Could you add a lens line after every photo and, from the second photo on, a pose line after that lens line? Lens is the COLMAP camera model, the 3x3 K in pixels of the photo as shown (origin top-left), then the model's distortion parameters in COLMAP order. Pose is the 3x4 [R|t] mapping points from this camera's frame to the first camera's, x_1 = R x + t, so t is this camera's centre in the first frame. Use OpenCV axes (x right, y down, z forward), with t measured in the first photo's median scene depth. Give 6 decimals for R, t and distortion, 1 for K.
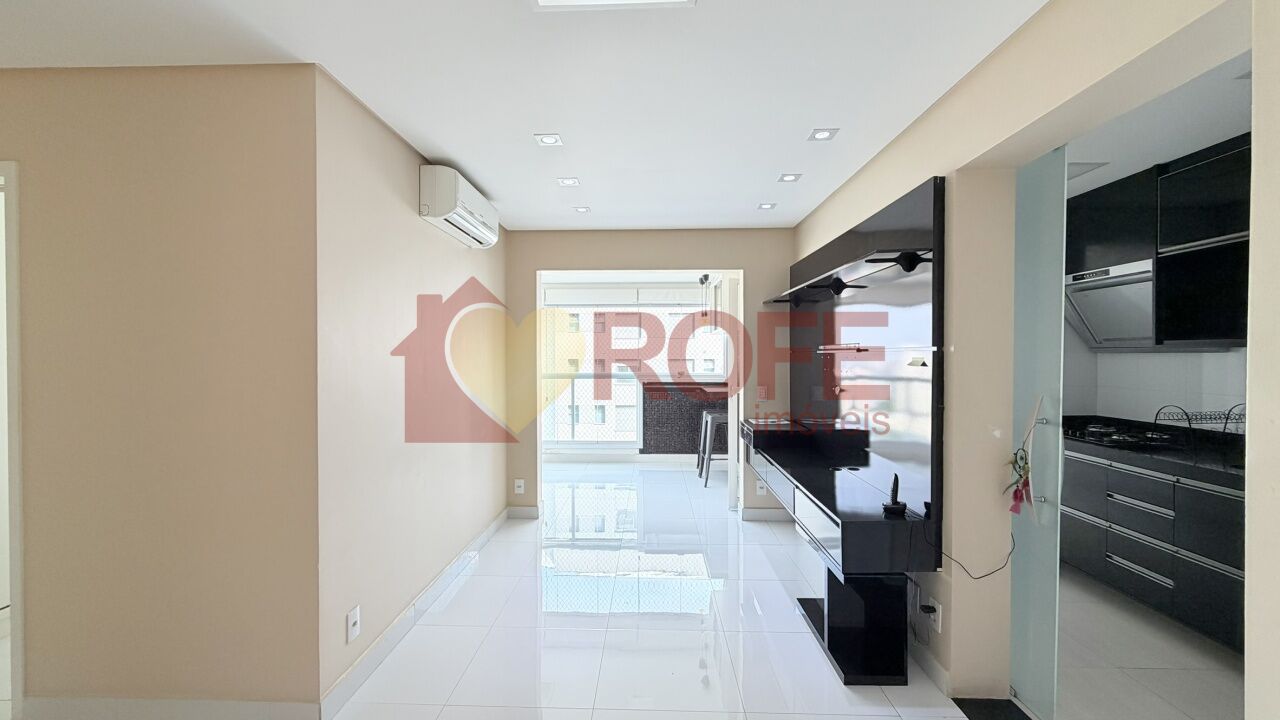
lens RADIAL K [[506.9, 0, 641.1], [0, 506.9, 361.3], [0, 0, 1]] dist [-0.001338, -0.000114]
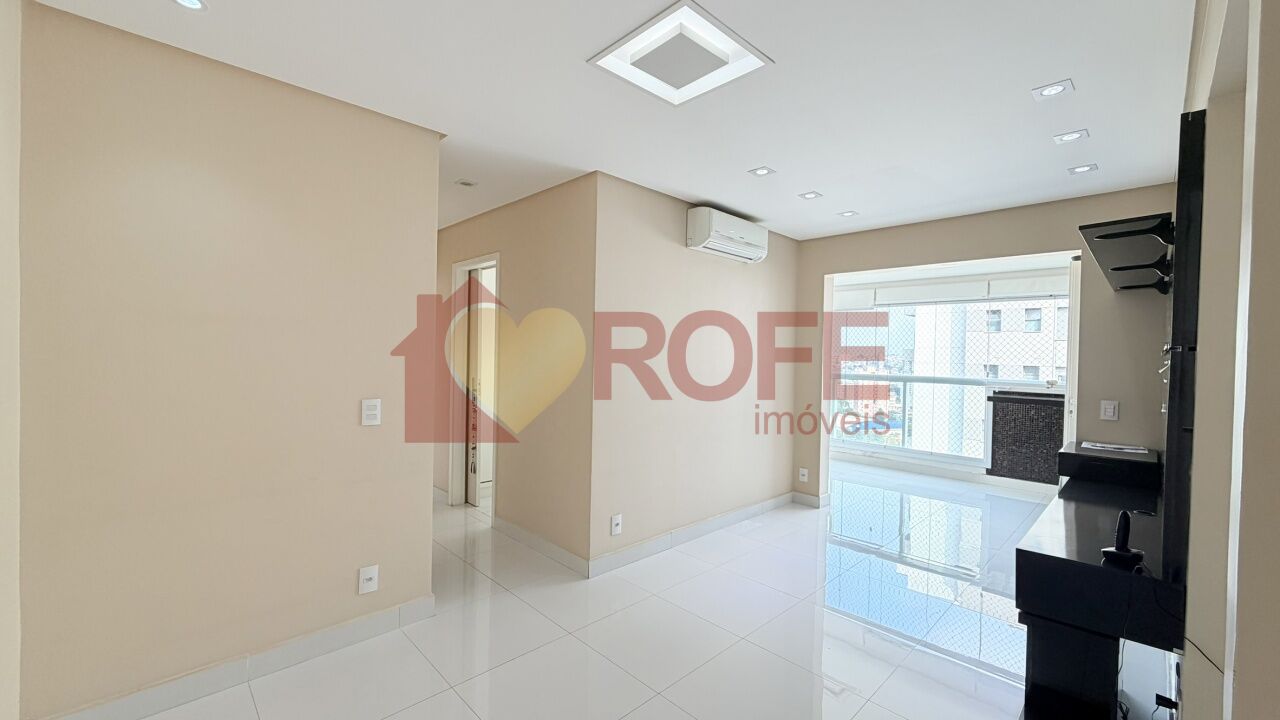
lens RADIAL K [[506.9, 0, 641.1], [0, 506.9, 361.3], [0, 0, 1]] dist [-0.001338, -0.000114]
pose [[0.715906, 0.028947, -0.697596, 0.262569], [-0.031061, 0.999471, 0.009597, 0.003572], [0.697505, 0.014797, 0.716427, -0.026441]]
